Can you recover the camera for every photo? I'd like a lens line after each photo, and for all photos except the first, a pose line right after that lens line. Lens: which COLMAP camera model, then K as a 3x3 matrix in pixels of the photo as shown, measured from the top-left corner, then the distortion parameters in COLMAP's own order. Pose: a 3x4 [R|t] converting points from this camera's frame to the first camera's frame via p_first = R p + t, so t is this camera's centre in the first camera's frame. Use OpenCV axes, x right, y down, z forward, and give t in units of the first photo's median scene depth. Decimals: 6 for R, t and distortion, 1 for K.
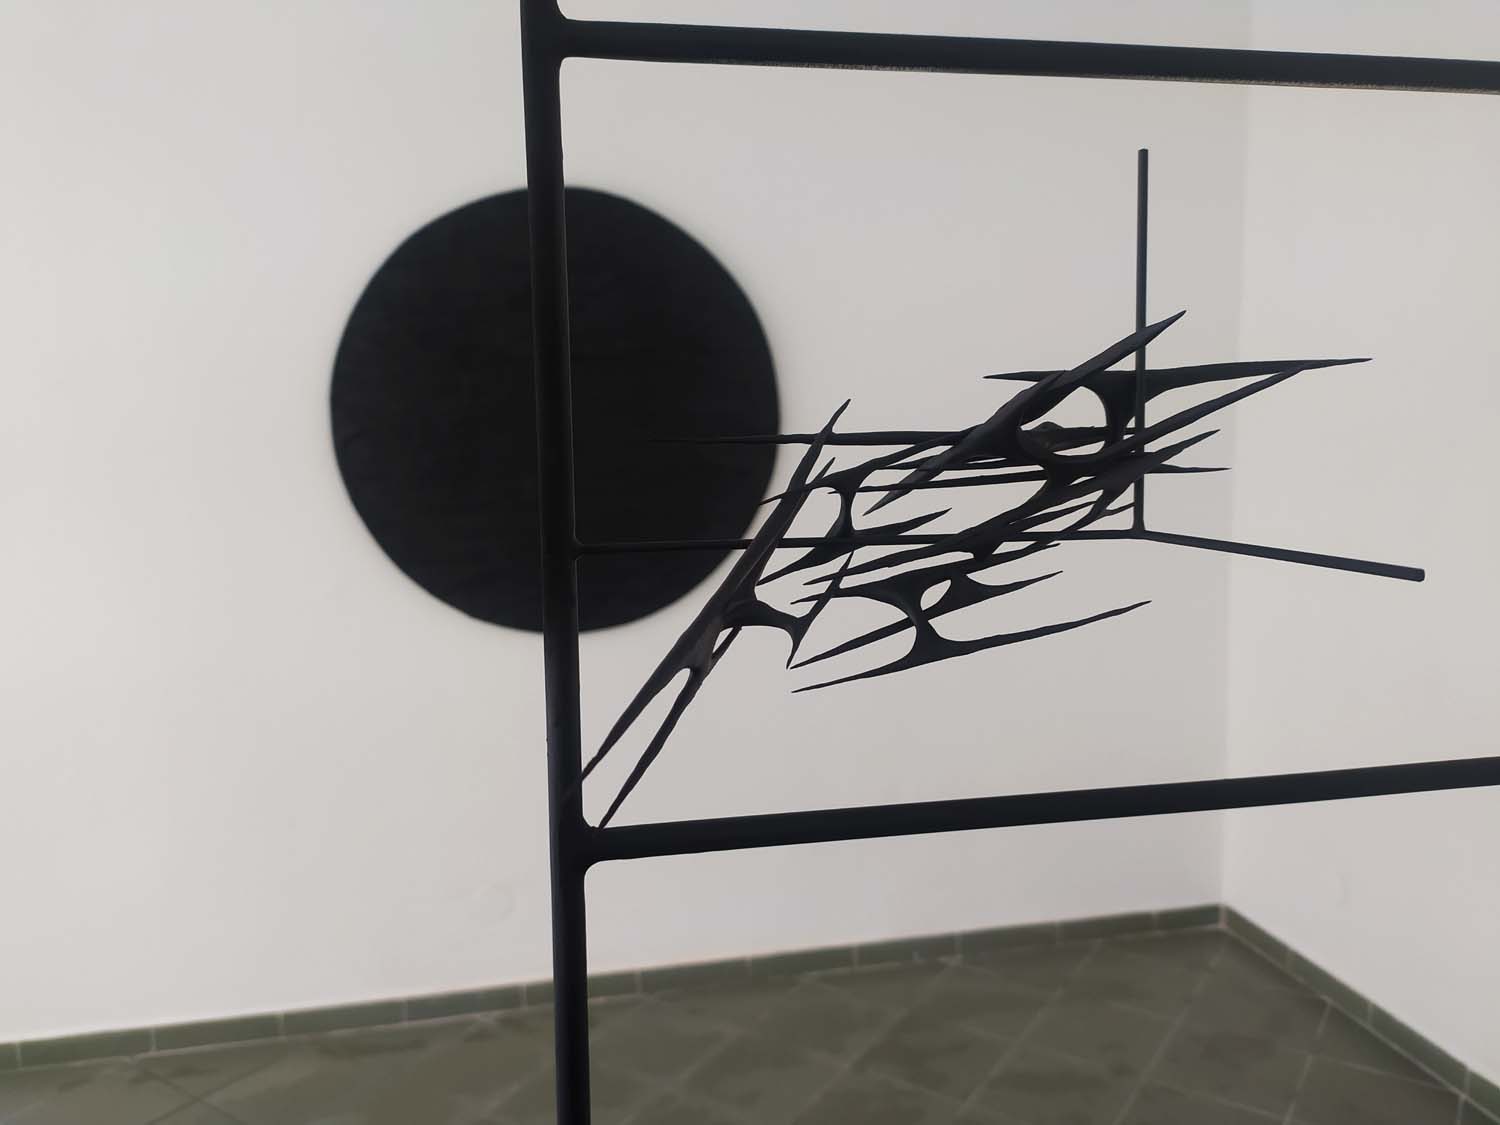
lens RADIAL K [[1122.7, 0, 765.0], [0, 1122.7, 564.4], [0, 0, 1]] dist [0.046742, -0.033555]
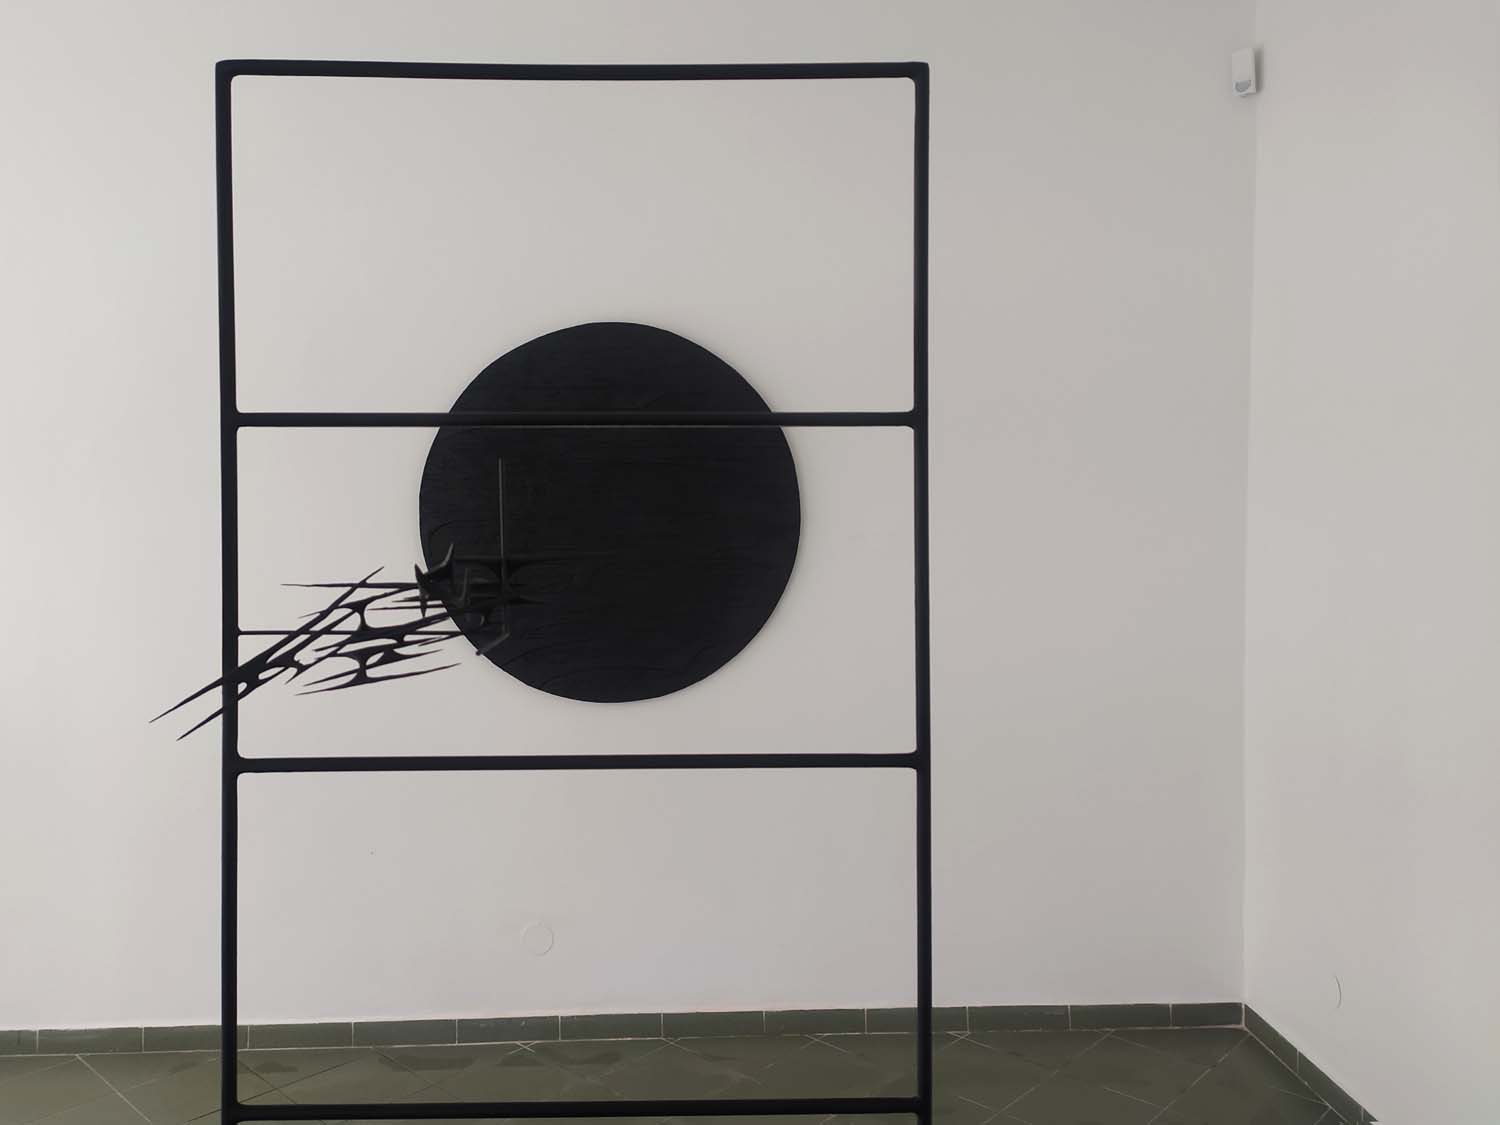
lens RADIAL K [[1152.3, 0, 747.0], [0, 1152.3, 541.1], [0, 0, 1]] dist [0.028713, -0.002877]
pose [[0.986618, 0.018780, -0.161965, 1.104875], [-0.033406, 0.995555, -0.088059, -0.023988], [0.159591, 0.092291, 0.982860, -1.045808]]
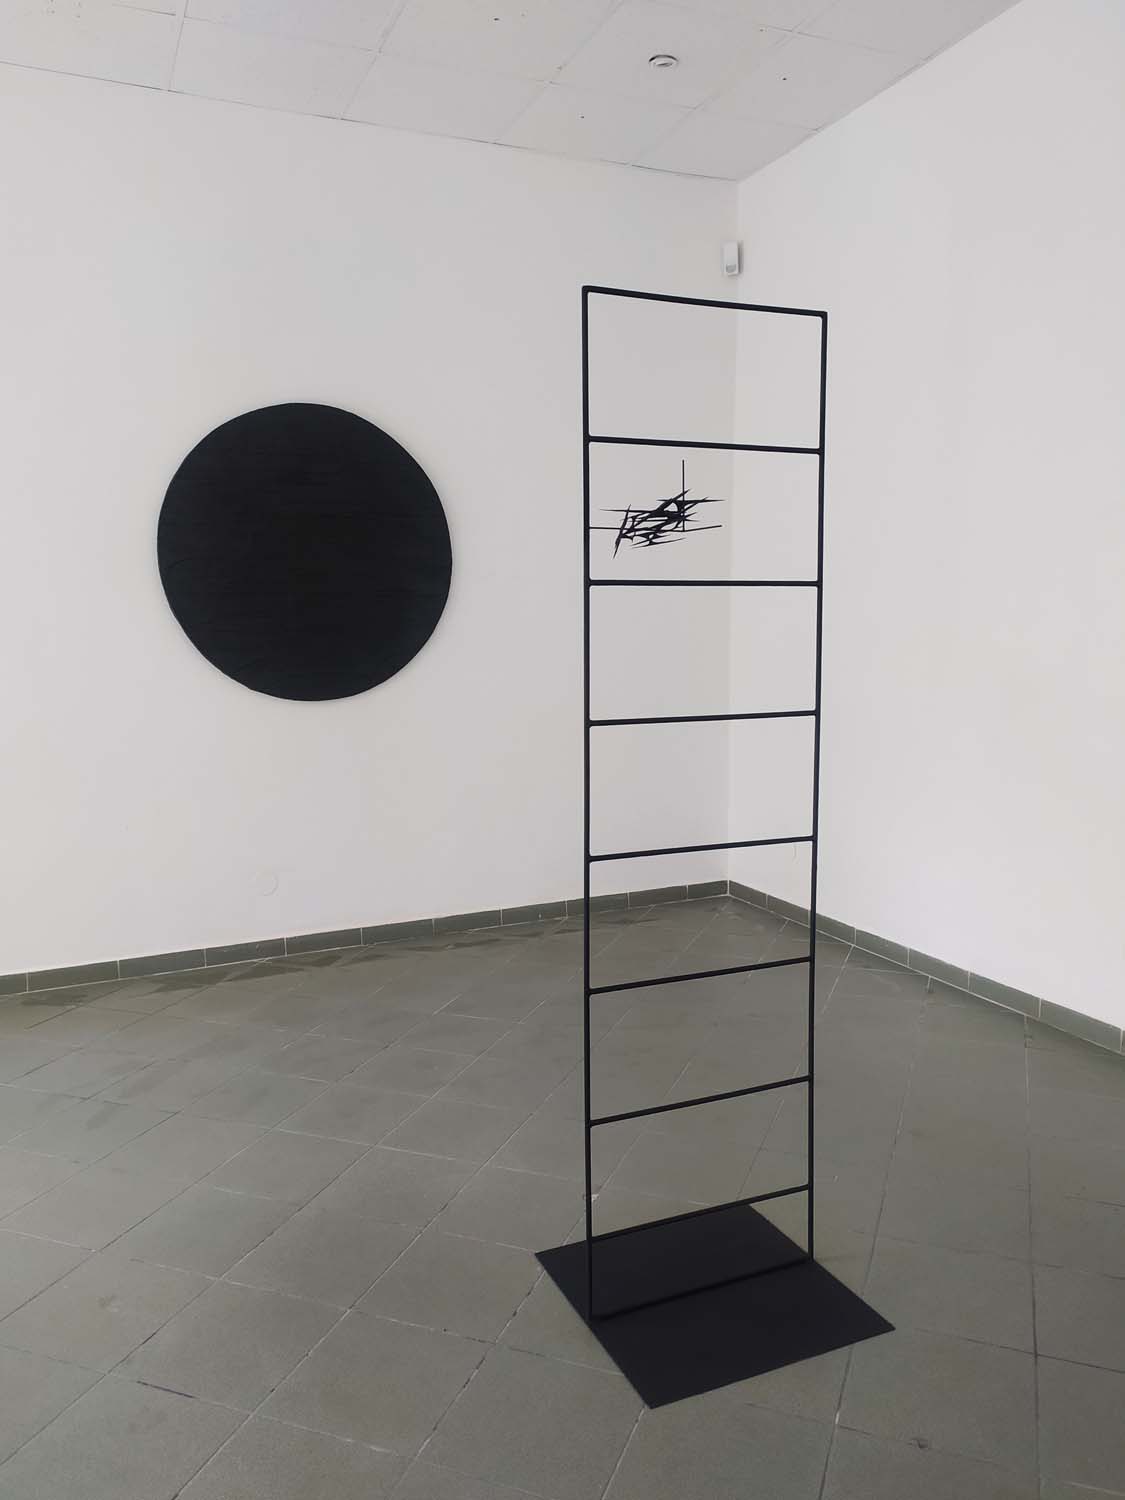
lens RADIAL K [[1122.7, 0, 562.5], [0, 1122.7, 750.0], [0, 0, 1]] dist [0.046742, -0.033555]
pose [[0.974227, -0.018958, 0.224772, -1.412736], [0.019127, 0.999816, 0.001423, 0.969650], [-0.224757, 0.002912, 0.974410, -3.969576]]
